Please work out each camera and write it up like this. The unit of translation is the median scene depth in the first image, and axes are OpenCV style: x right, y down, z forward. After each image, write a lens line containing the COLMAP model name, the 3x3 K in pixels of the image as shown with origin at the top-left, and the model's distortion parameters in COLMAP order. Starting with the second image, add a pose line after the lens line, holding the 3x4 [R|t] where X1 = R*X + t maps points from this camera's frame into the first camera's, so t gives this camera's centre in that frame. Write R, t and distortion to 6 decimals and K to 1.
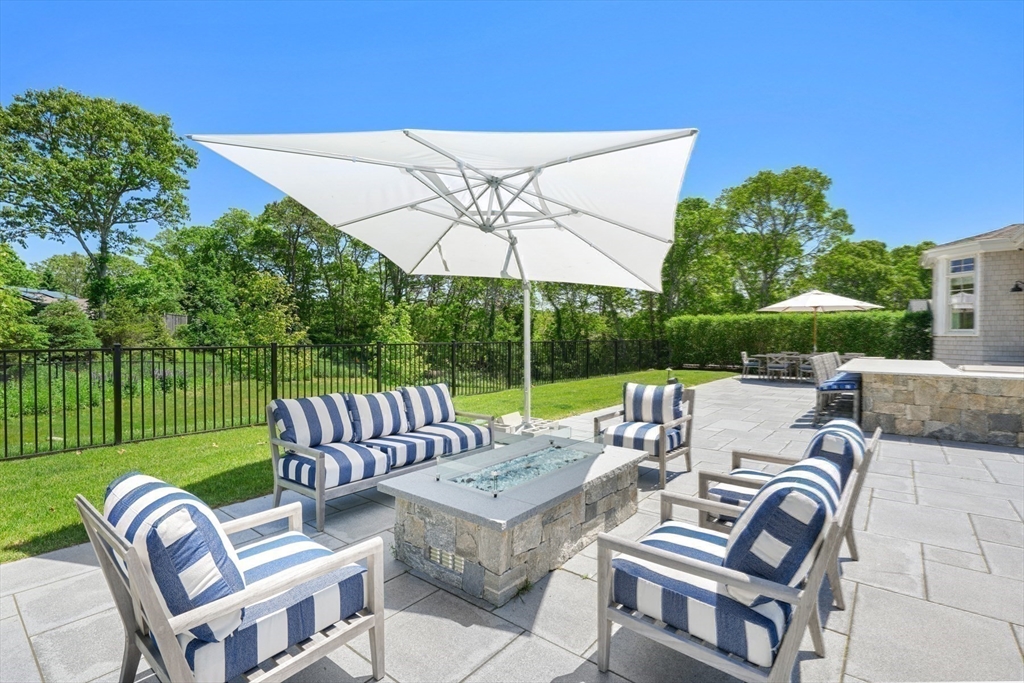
lens RADIAL K [[474.2, 0, 516.8], [0, 474.2, 340.3], [0, 0, 1]] dist [0.000801, -0.000738]
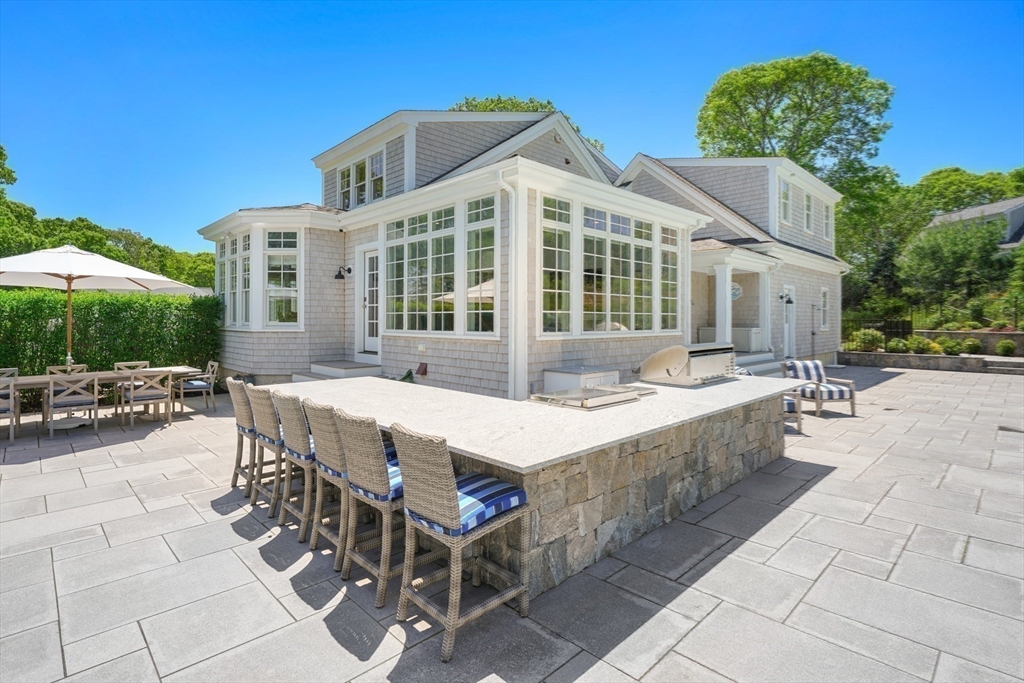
lens RADIAL K [[498.6, 0, 500.4], [0, 498.6, 327.9], [0, 0, 1]] dist [-0.001675, -0.000906]
pose [[0.133885, -0.015632, 0.990874, 0.186814], [0.010755, 0.999840, 0.014320, -0.023227], [-0.990939, 0.008740, 0.134031, 0.556622]]
